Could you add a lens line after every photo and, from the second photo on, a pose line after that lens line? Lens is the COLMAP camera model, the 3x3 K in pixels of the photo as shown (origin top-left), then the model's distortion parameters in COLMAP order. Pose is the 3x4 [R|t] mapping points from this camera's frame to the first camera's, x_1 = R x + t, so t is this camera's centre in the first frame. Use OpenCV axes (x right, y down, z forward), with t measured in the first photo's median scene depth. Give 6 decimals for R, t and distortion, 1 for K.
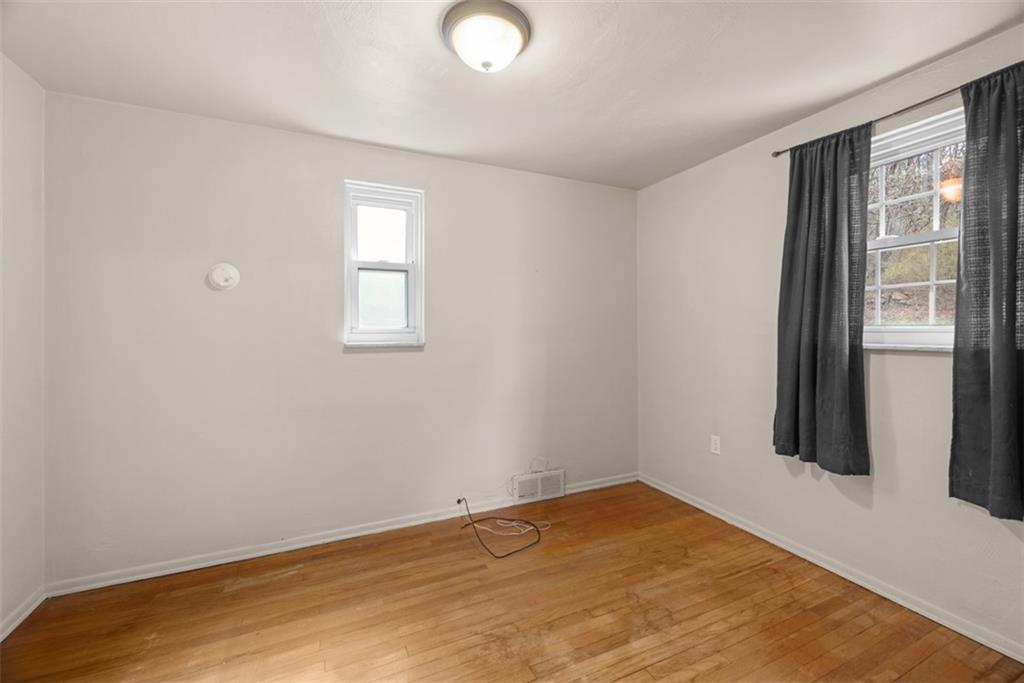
lens RADIAL K [[419.7, 0, 516.8], [0, 419.7, 337.6], [0, 0, 1]] dist [0.001631, 0.000188]
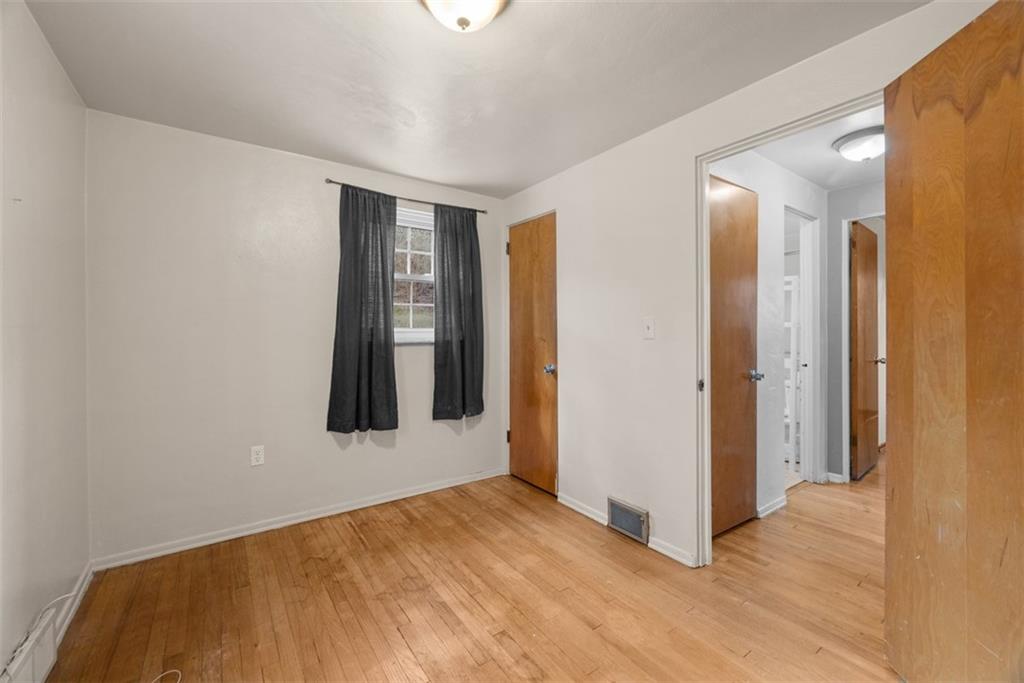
lens RADIAL K [[419.7, 0, 515.8], [0, 419.7, 338.5], [0, 0, 1]] dist [0.001631, 0.000188]
pose [[-0.182855, -0.015537, 0.983017, -0.724496], [0.020525, 0.999597, 0.019617, -0.011820], [-0.982926, 0.023763, -0.182462, 0.814654]]
